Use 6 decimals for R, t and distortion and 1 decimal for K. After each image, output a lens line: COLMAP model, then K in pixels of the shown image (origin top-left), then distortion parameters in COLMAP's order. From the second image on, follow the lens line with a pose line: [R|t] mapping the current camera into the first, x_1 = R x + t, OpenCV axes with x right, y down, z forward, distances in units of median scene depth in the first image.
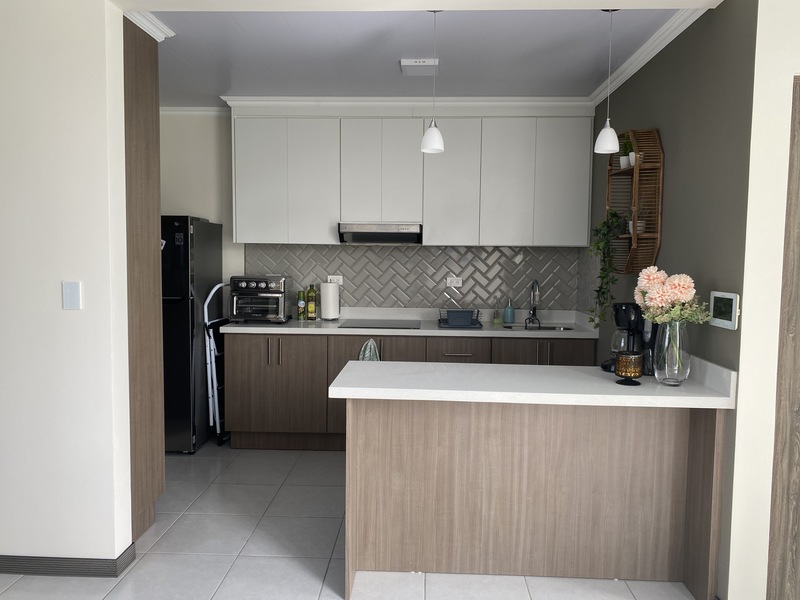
lens RADIAL K [[605.8, 0, 397.9], [0, 605.8, 298.9], [0, 0, 1]] dist [0.050508, -0.068201]
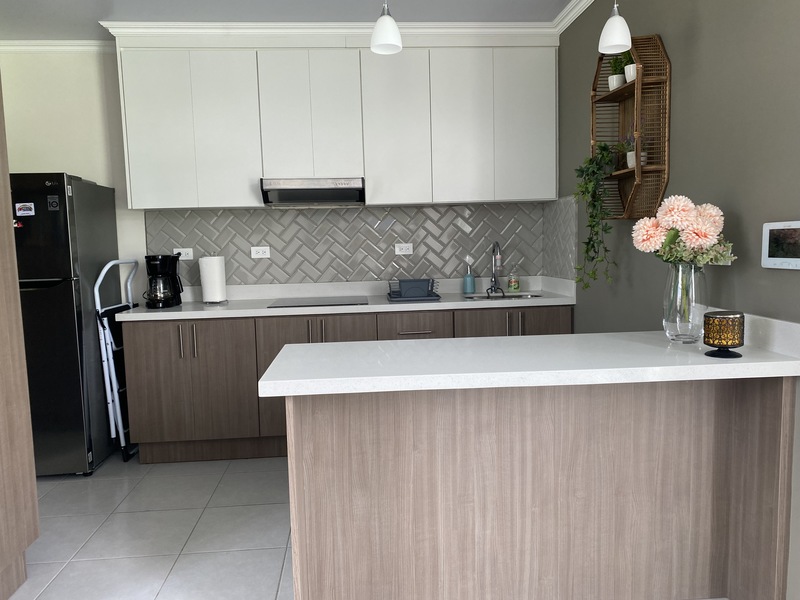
lens RADIAL K [[605.8, 0, 395.1], [0, 605.8, 301.1], [0, 0, 1]] dist [0.050508, -0.068201]
pose [[0.992601, -0.048853, 0.111157, -0.022923], [0.046081, 0.998563, 0.027376, 0.030214], [-0.112335, -0.022051, 0.993426, 0.209846]]
